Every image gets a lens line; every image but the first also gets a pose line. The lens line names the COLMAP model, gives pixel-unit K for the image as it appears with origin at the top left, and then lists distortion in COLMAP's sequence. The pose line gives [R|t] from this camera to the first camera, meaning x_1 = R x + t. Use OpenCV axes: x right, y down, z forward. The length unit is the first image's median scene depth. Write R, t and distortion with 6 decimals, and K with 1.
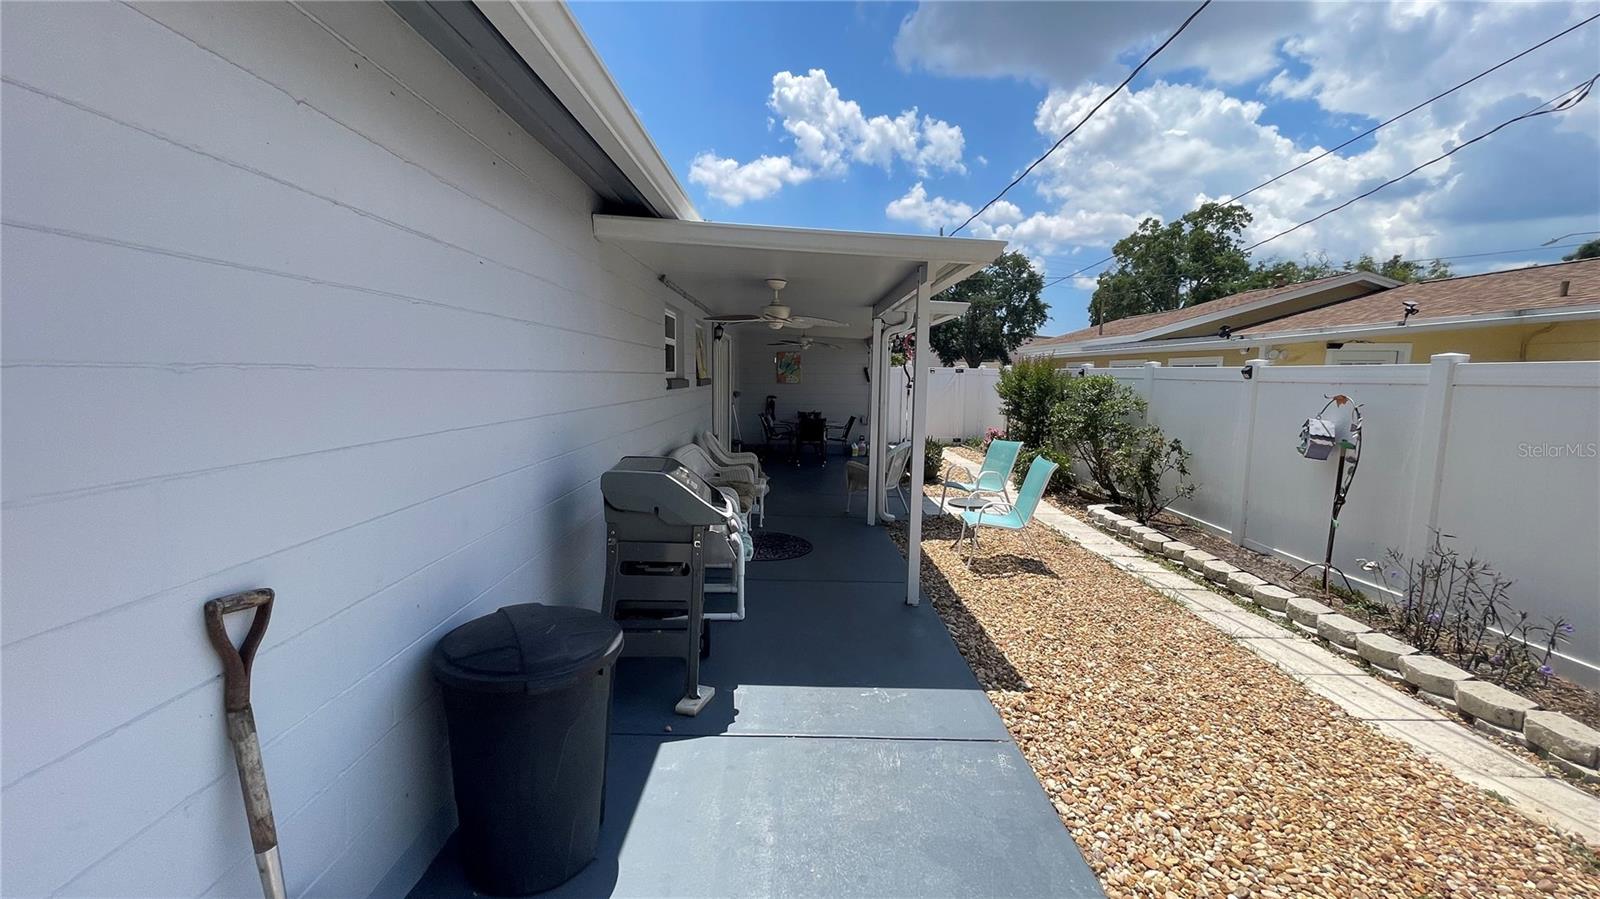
lens RADIAL K [[645.0, 0, 793.0], [0, 645.0, 450.0], [0, 0, 1]] dist [-0.007160, 0.003914]
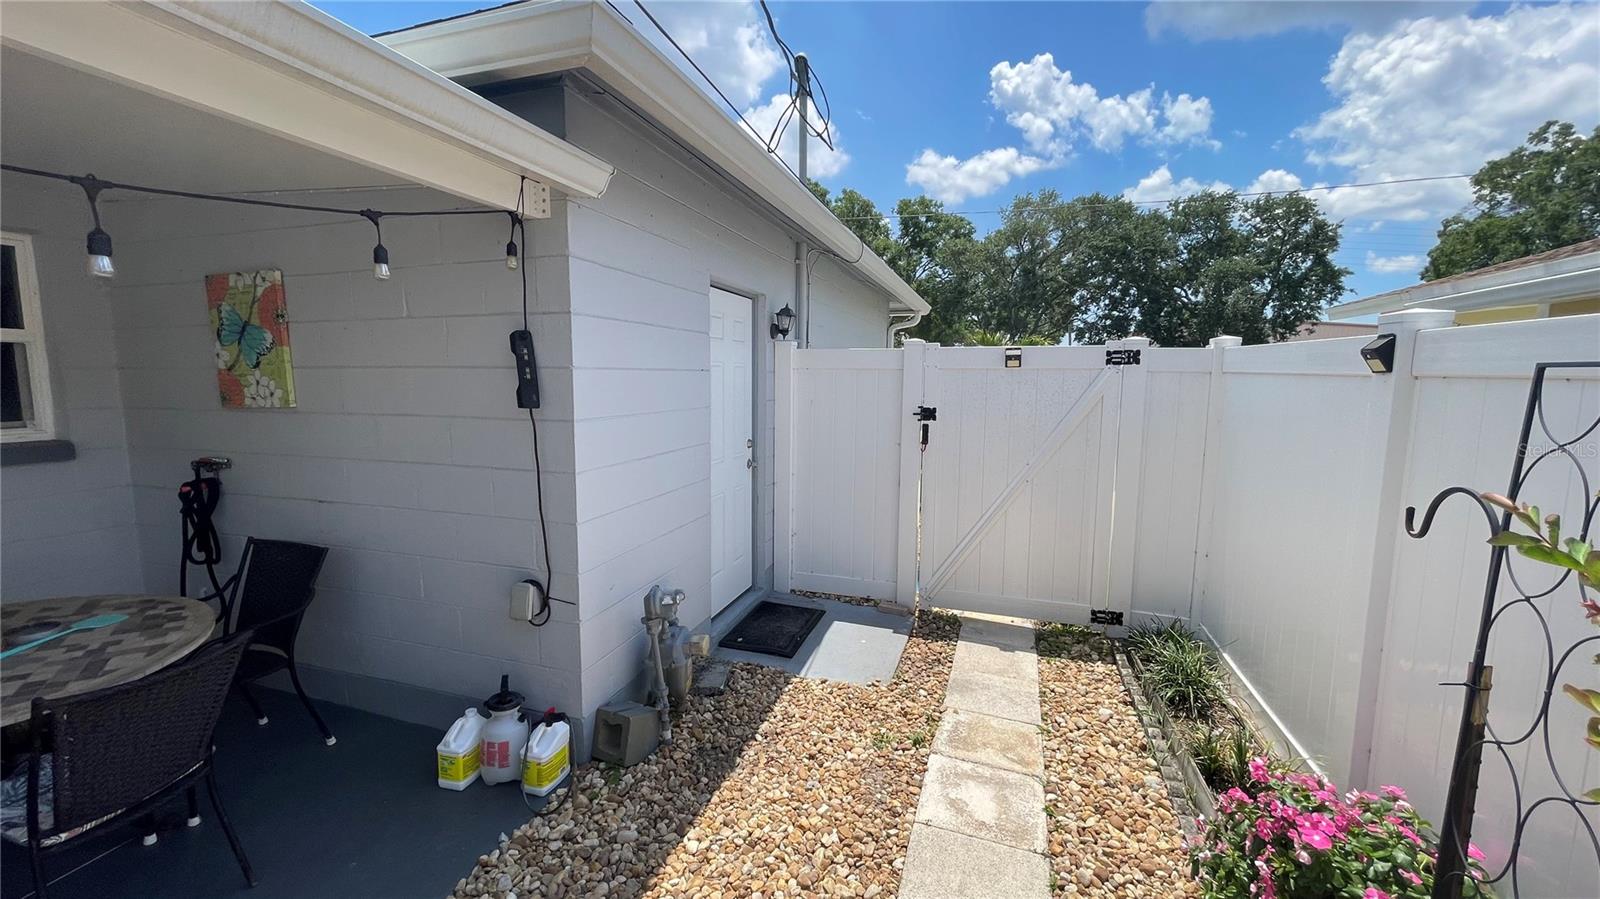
lens RADIAL K [[645.0, 0, 794.7], [0, 645.0, 446.7], [0, 0, 1]] dist [-0.007160, 0.003914]
pose [[0.953315, 0.032900, -0.300179, 0.247528], [-0.035295, 0.999374, -0.002558, -0.095841], [0.299907, 0.013033, 0.953879, 0.836589]]
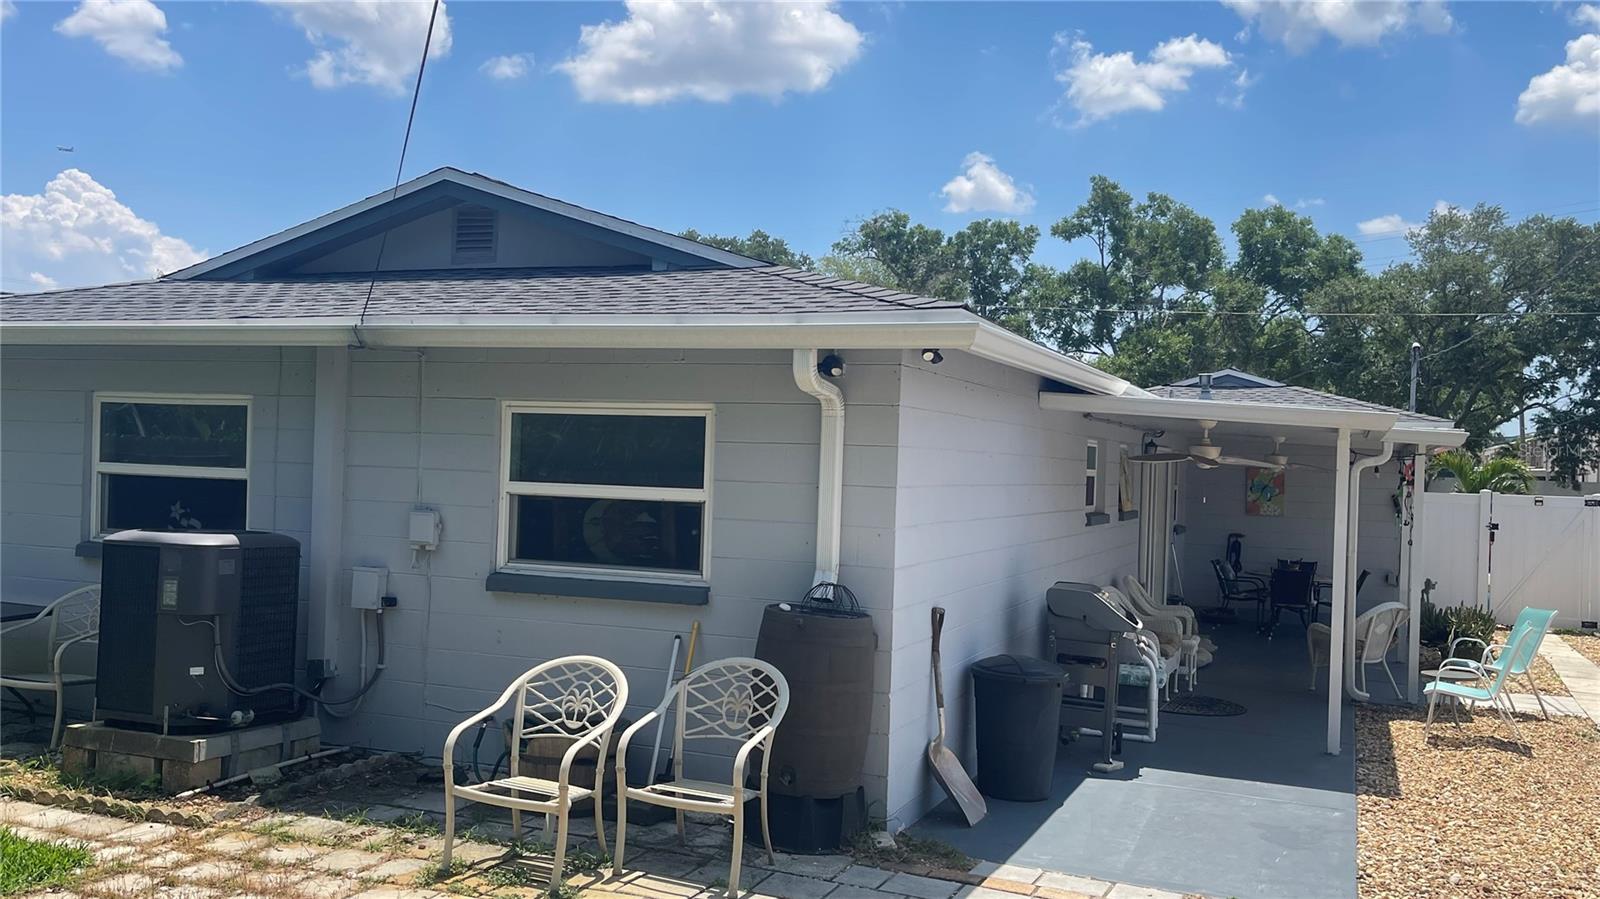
lens RADIAL K [[1375.7, 0, 796.5], [0, 1375.7, 464.4], [0, 0, 1]] dist [0.044802, -0.041638]
pose [[0.928860, 0.019968, -0.369892, 0.068863], [-0.065836, 0.991548, -0.111798, 0.031523], [0.364533, 0.128197, 0.922324, -0.456478]]
